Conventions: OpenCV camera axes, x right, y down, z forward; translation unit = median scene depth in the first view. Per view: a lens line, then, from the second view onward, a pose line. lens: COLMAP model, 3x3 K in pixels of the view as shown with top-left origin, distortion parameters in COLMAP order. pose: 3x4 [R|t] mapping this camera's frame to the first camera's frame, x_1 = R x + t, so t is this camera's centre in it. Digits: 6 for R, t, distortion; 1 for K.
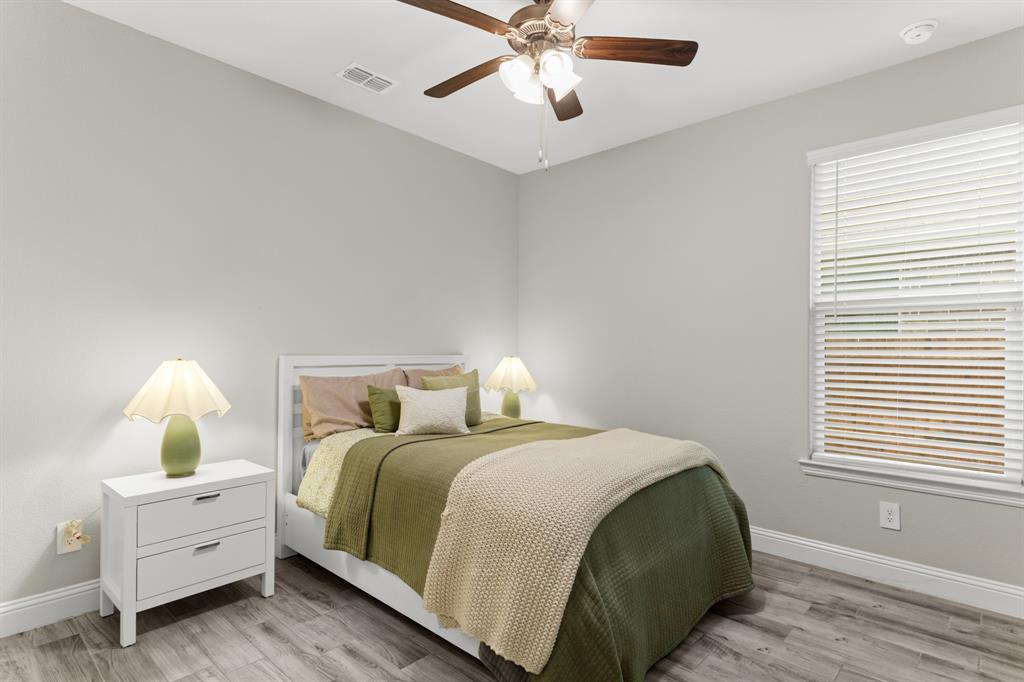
lens RADIAL K [[524.4, 0, 516.7], [0, 524.4, 349.8], [0, 0, 1]] dist [-0.000565, -0.000214]
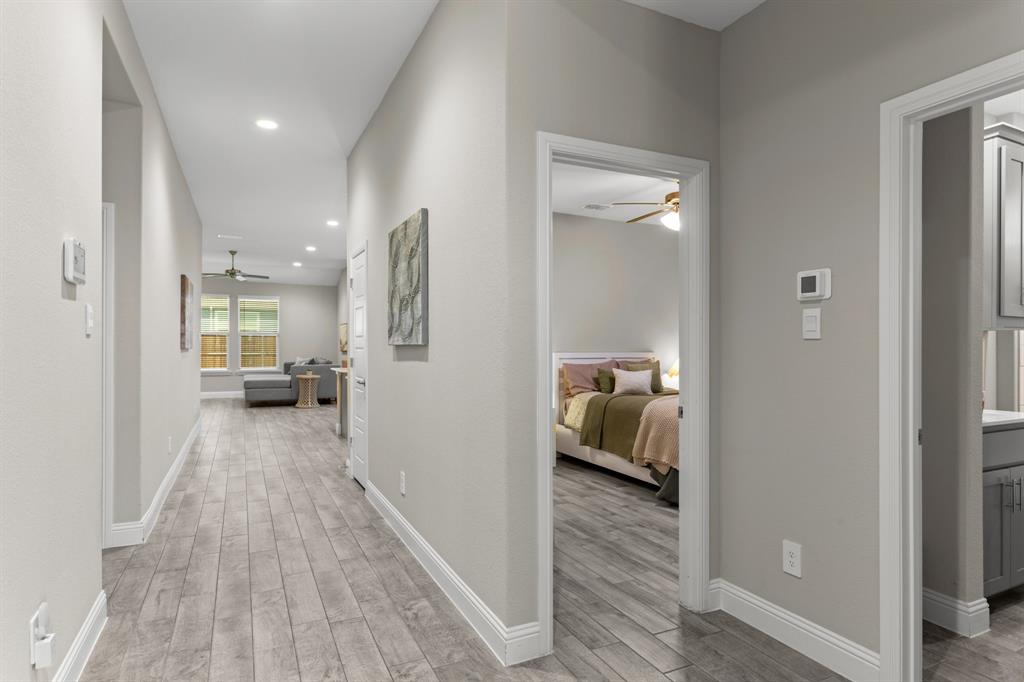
lens RADIAL K [[574.4, 0, 512.0], [0, 574.4, 341.0], [0, 0, 1]] dist [-0.000403, 0.000016]
pose [[0.924710, -0.011641, -0.380494, 0.228748], [0.007074, 0.999885, -0.013399, -0.004902], [0.380606, 0.009699, 0.924686, -1.079480]]
